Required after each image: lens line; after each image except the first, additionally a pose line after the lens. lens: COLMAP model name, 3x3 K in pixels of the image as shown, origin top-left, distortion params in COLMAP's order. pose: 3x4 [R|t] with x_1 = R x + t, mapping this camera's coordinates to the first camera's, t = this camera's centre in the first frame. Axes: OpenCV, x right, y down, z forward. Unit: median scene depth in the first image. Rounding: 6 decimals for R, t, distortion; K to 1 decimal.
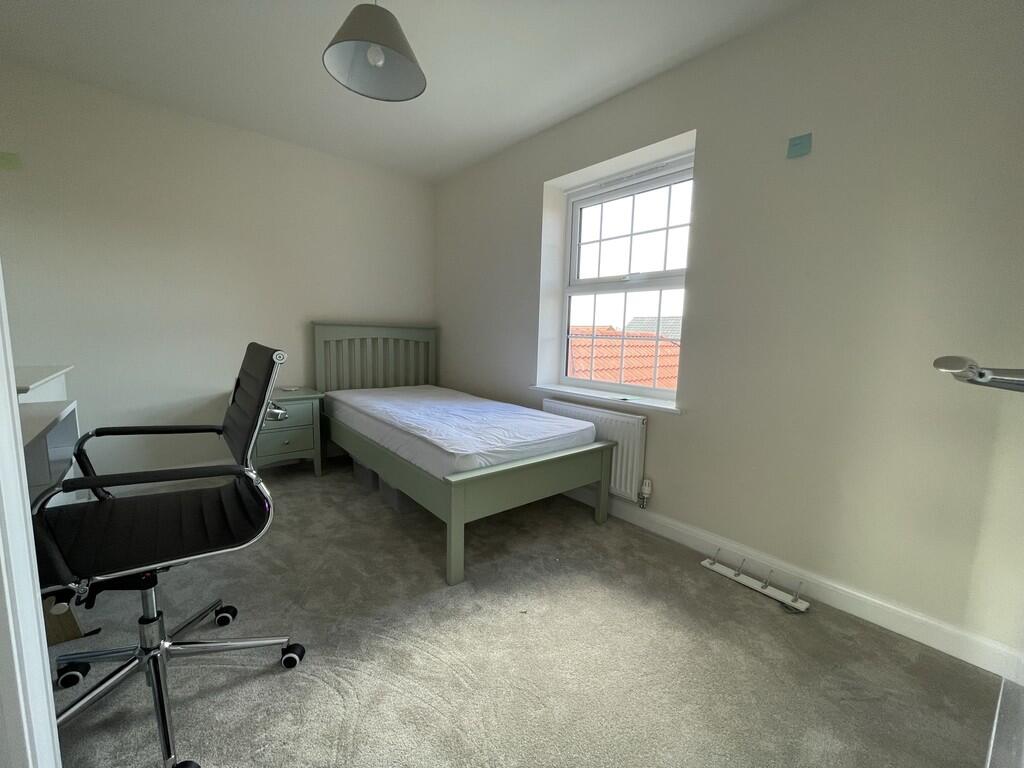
lens RADIAL K [[413.1, 0, 506.6], [0, 413.1, 383.1], [0, 0, 1]] dist [-0.003998, -0.000281]
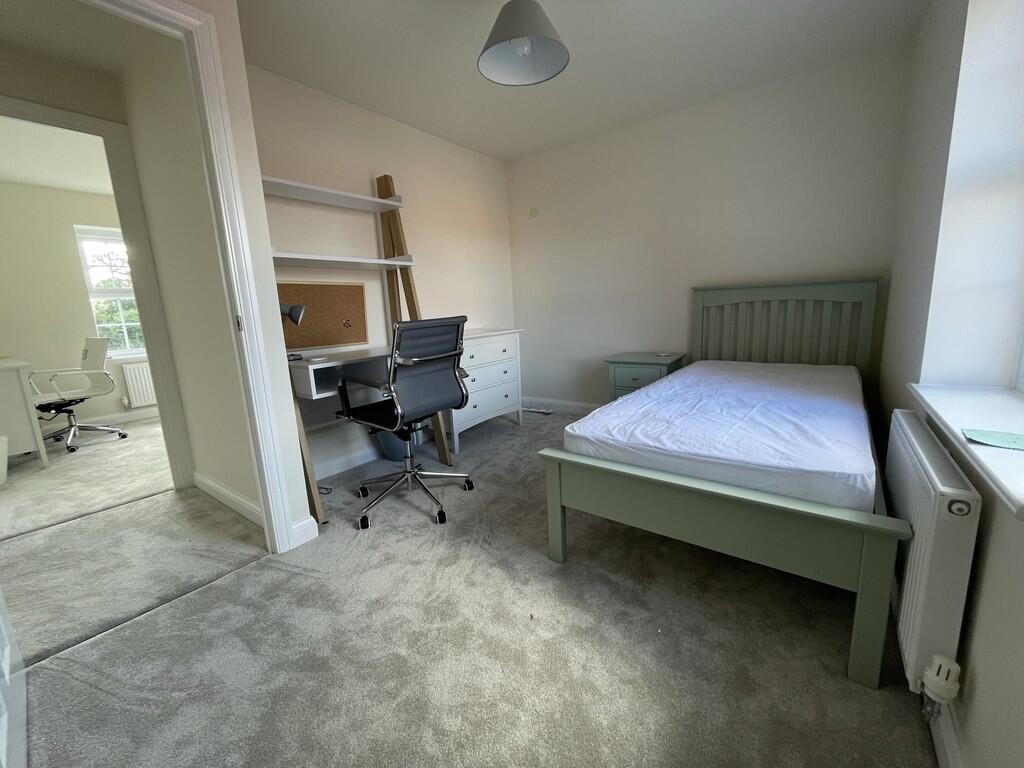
lens RADIAL K [[413.1, 0, 508.7], [0, 413.1, 383.2], [0, 0, 1]] dist [-0.003998, -0.000281]
pose [[0.214114, 0.137434, -0.967092, 0.635892], [-0.058825, 0.990070, 0.127676, -0.039052], [0.975036, 0.029552, 0.220073, 0.579110]]
